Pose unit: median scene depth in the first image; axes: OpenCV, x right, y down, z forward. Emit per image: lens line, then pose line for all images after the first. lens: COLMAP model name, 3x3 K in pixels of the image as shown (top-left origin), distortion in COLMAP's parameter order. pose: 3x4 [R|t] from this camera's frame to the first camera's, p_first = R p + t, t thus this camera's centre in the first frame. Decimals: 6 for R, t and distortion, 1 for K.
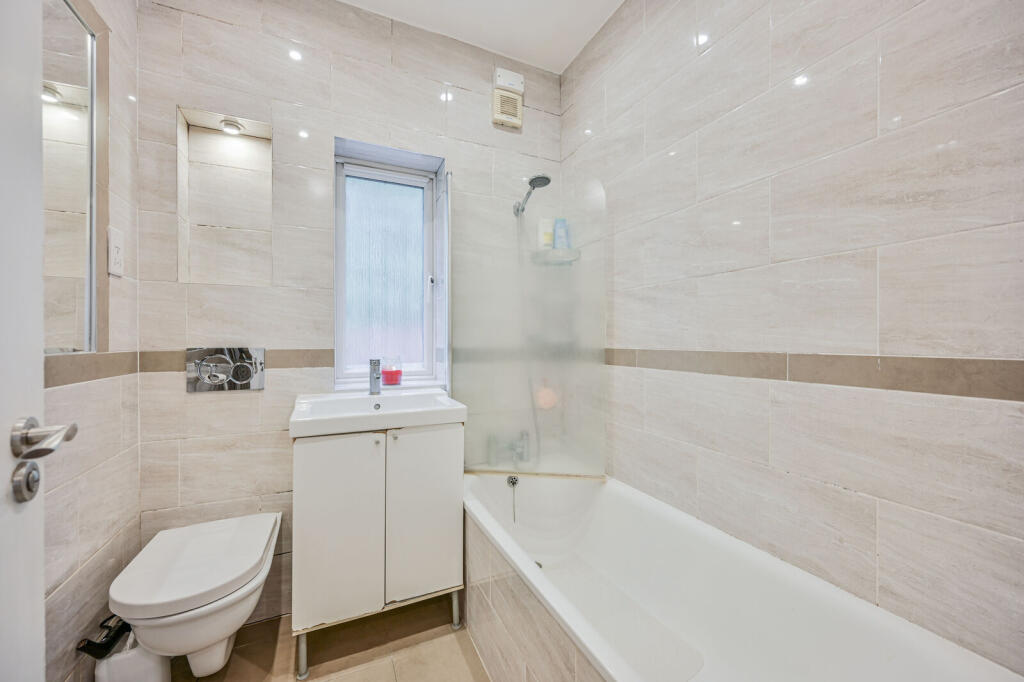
lens RADIAL K [[405.5, 0, 514.4], [0, 405.5, 340.4], [0, 0, 1]] dist [-0.003301, -0.000178]
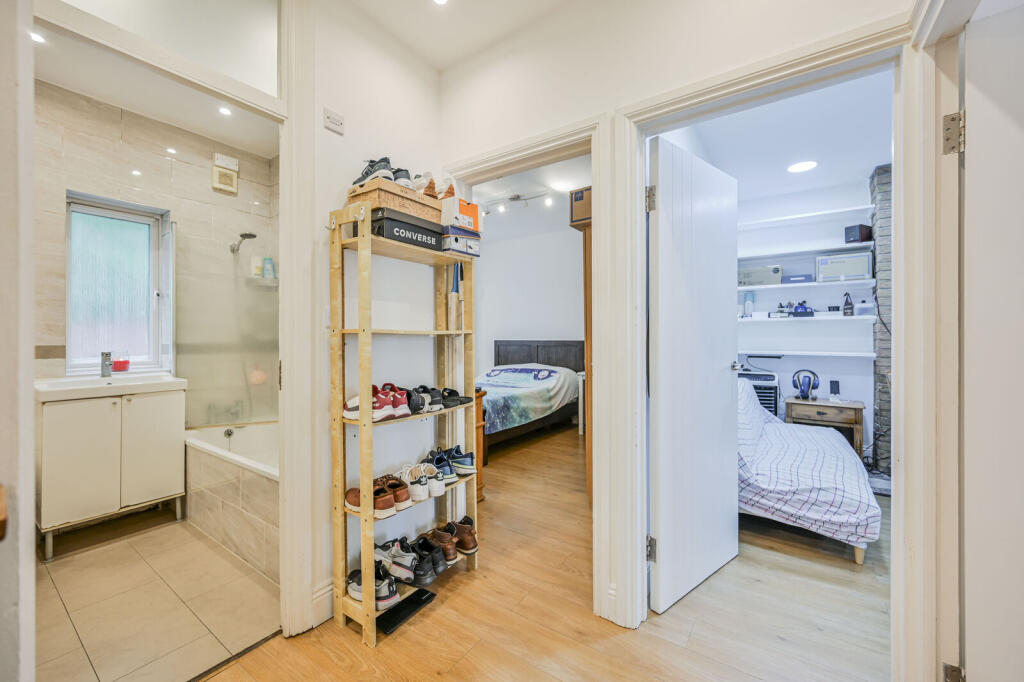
lens RADIAL K [[405.5, 0, 509.7], [0, 405.5, 337.5], [0, 0, 1]] dist [-0.003301, -0.000178]
pose [[0.864982, -0.000608, 0.501802, 0.143508], [0.001534, 0.999998, -0.001433, -0.000166], [-0.501800, 0.002009, 0.864981, -0.802840]]
